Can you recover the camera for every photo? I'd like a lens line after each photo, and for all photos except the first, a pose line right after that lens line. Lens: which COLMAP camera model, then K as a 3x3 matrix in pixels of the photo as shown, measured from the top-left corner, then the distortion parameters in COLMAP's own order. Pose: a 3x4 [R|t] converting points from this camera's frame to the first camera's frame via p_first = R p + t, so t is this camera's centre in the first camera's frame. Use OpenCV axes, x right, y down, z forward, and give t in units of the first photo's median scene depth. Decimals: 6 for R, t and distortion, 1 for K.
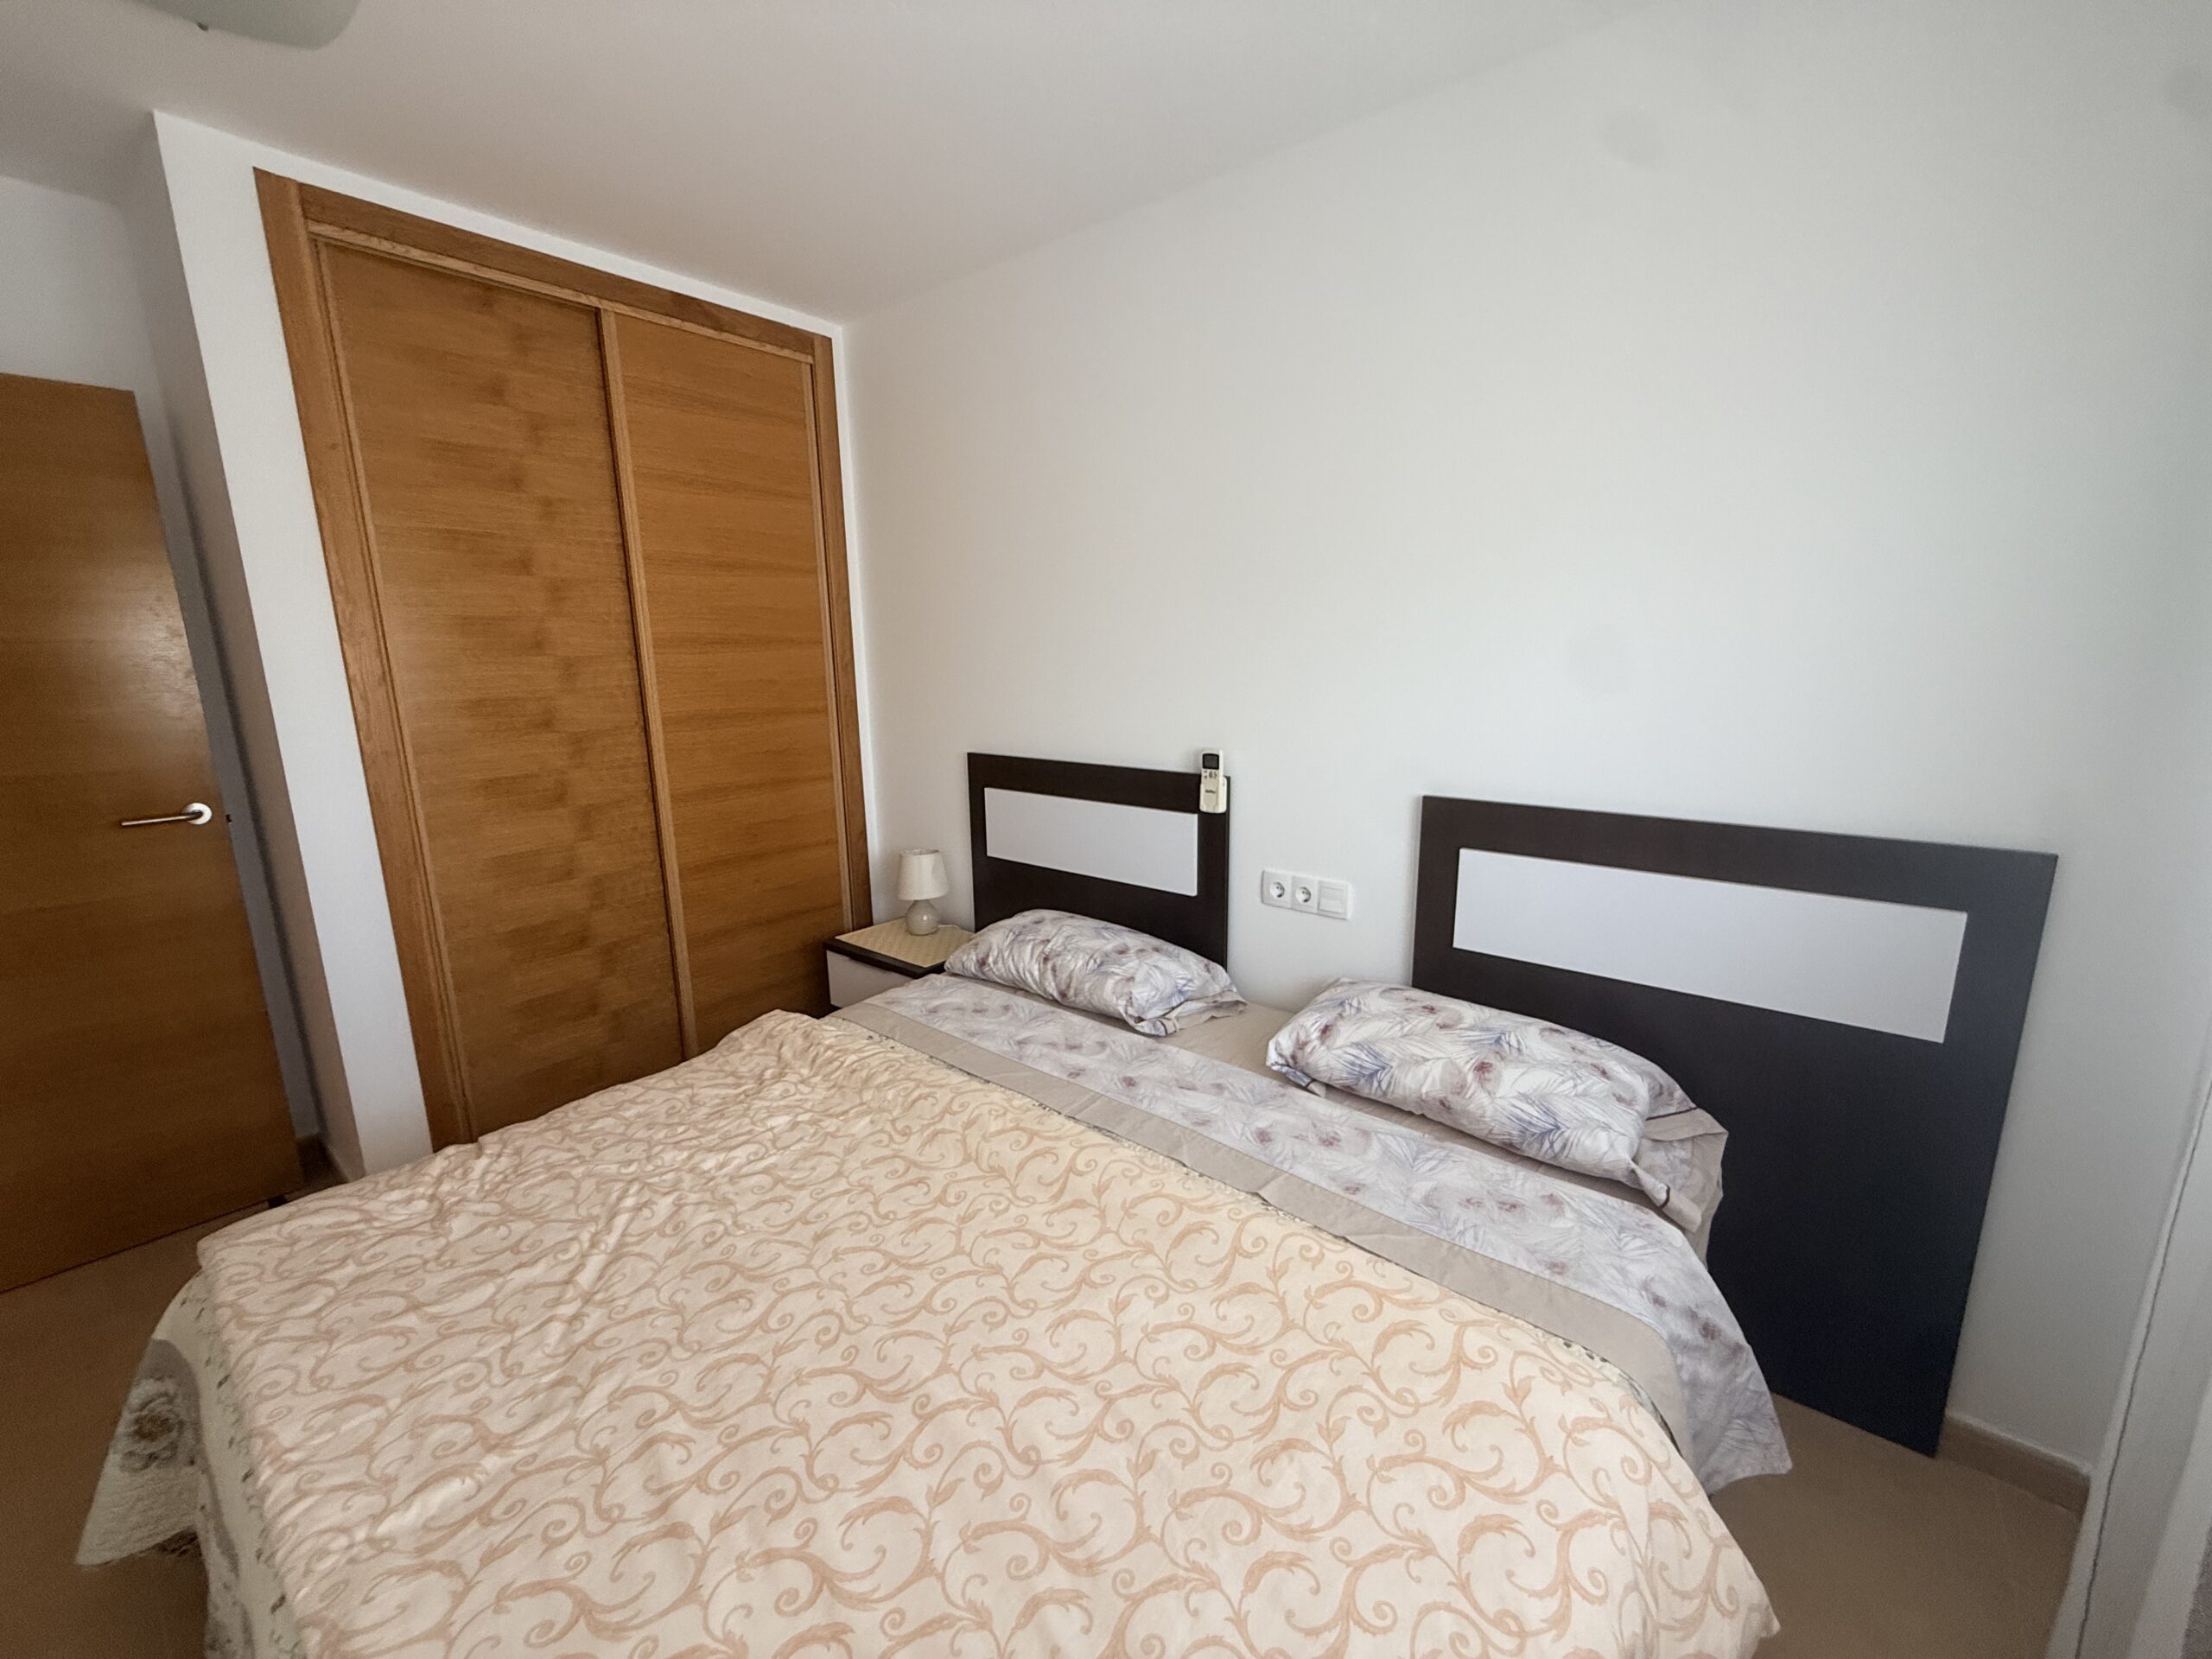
lens RADIAL K [[900.7, 0, 1106.0], [0, 900.7, 829.5], [0, 0, 1]] dist [0.000783, 0.000294]
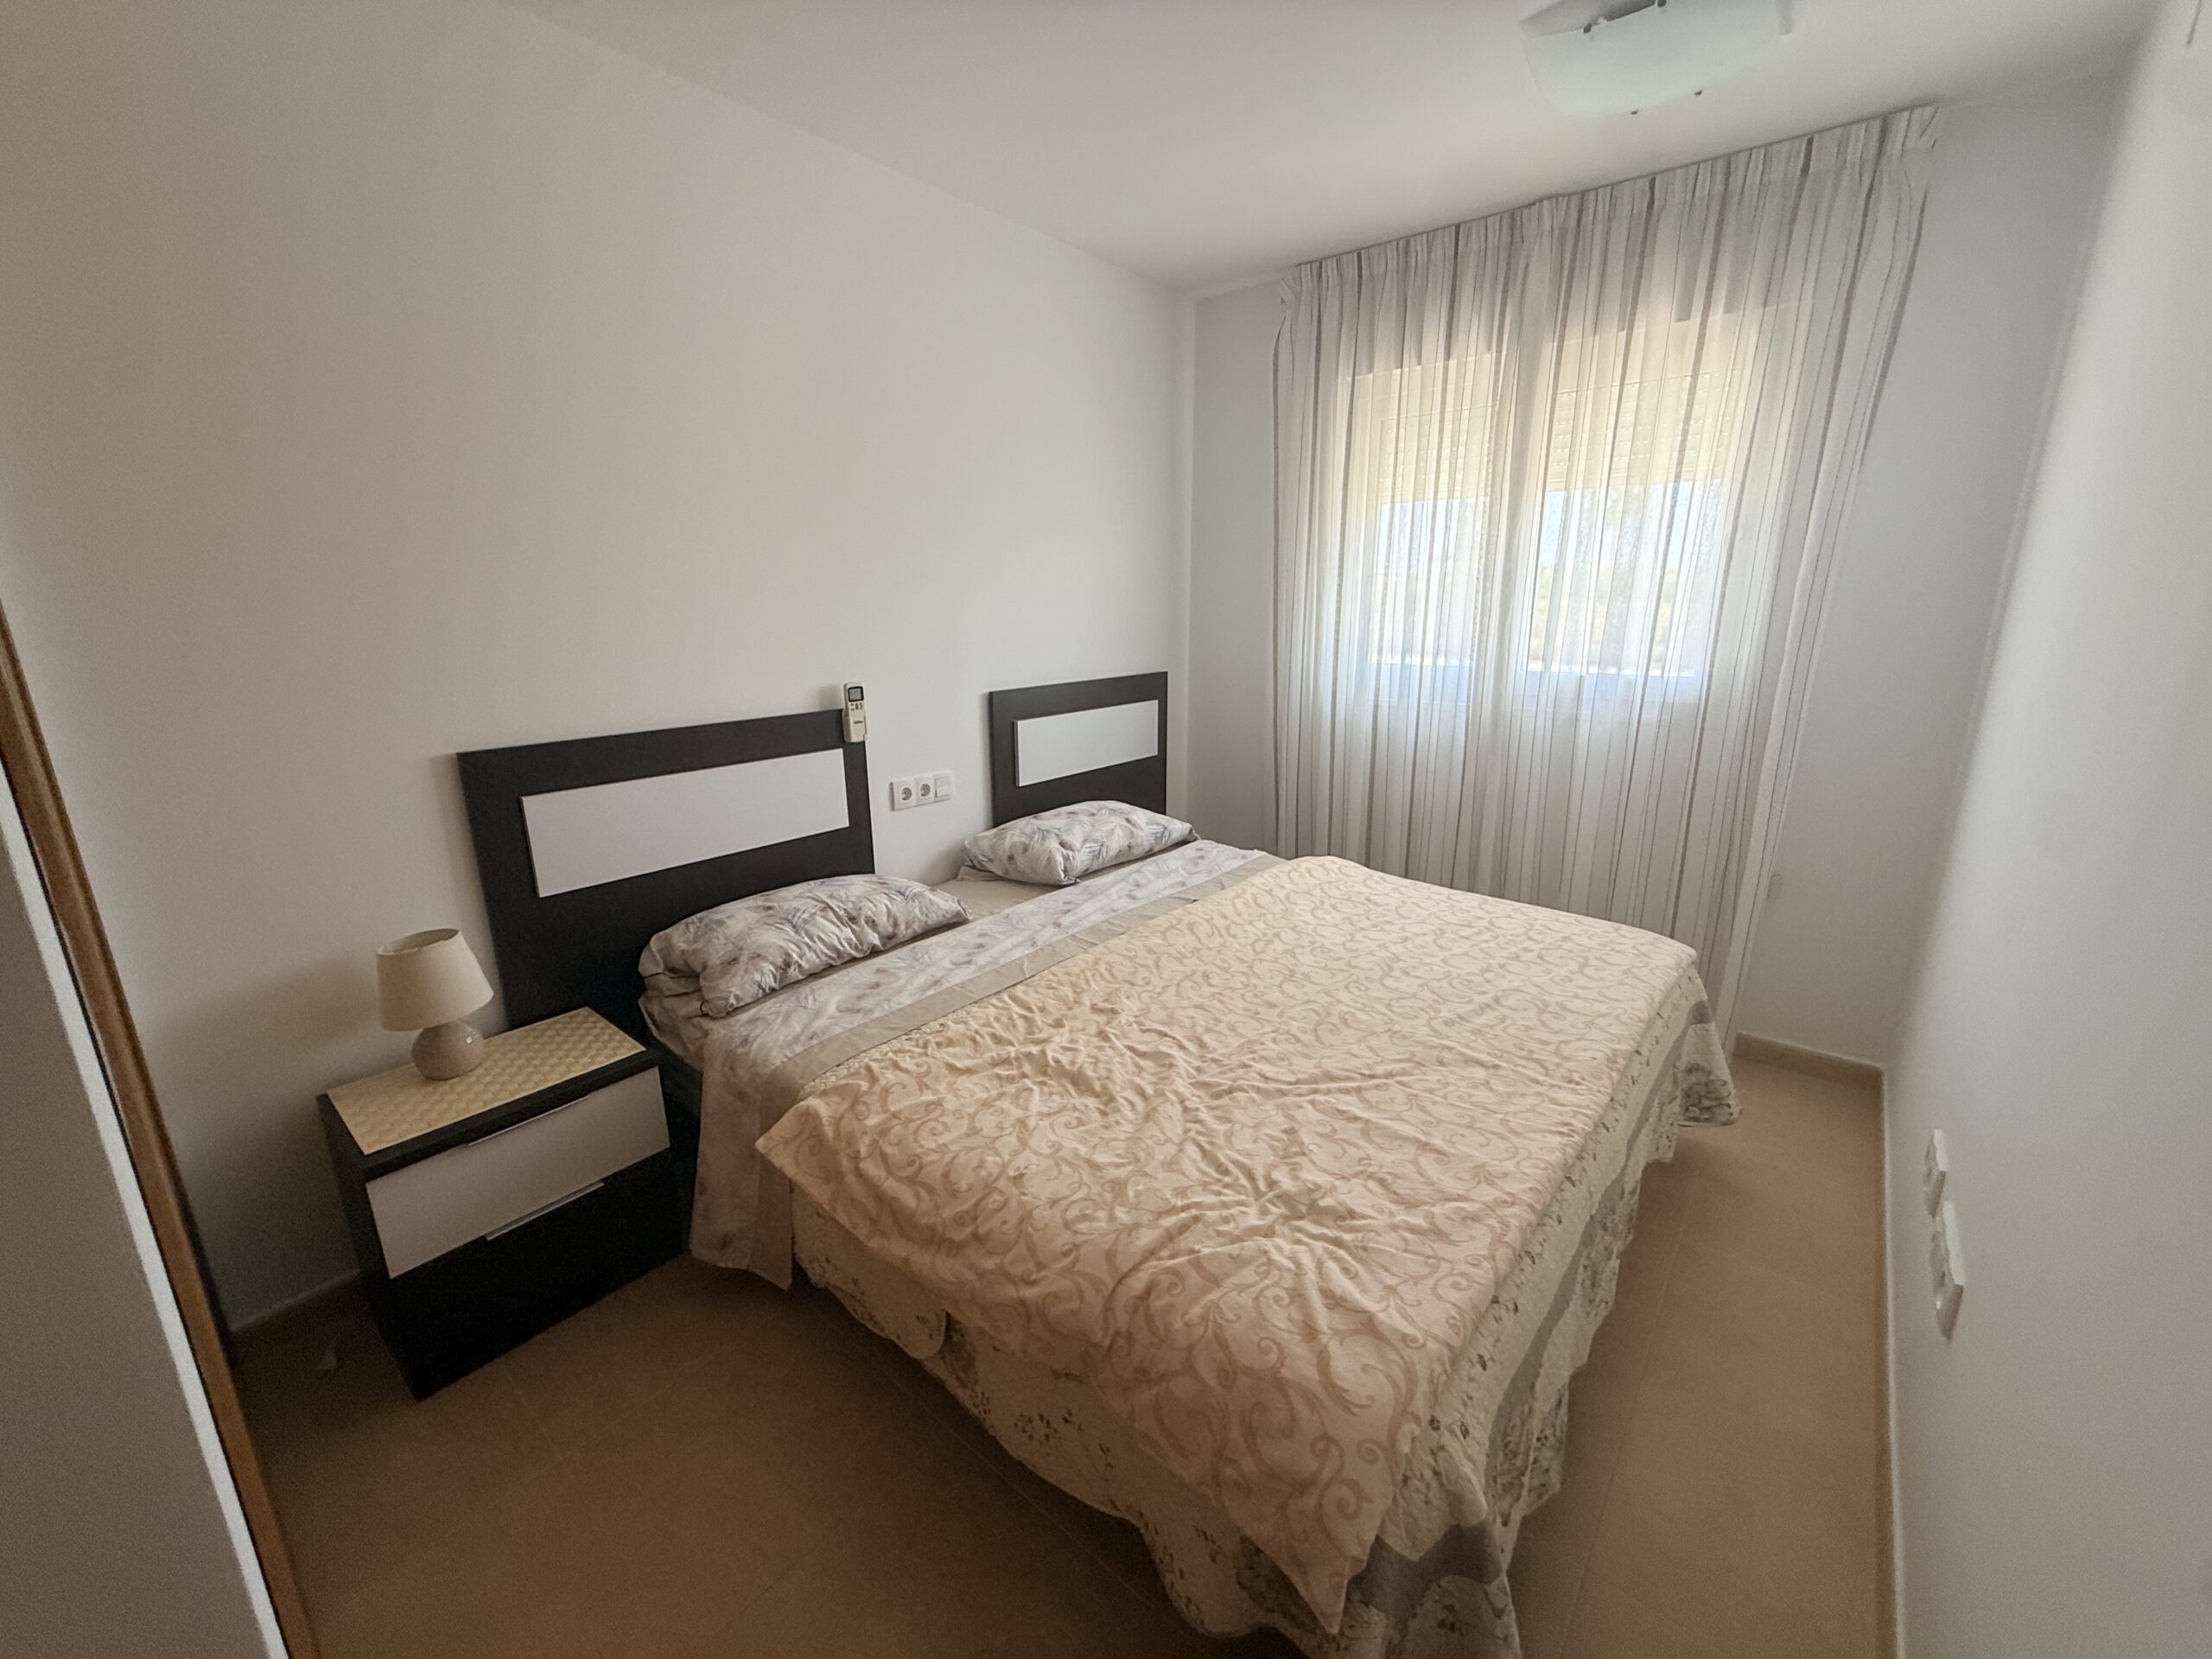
lens RADIAL K [[900.7, 0, 1106.0], [0, 900.7, 829.5], [0, 0, 1]] dist [0.000783, 0.000294]
pose [[-0.003841, -0.232803, 0.972516, -1.150272], [0.212140, 0.950198, 0.228298, -0.123031], [-0.977232, 0.207186, 0.045737, 0.816654]]
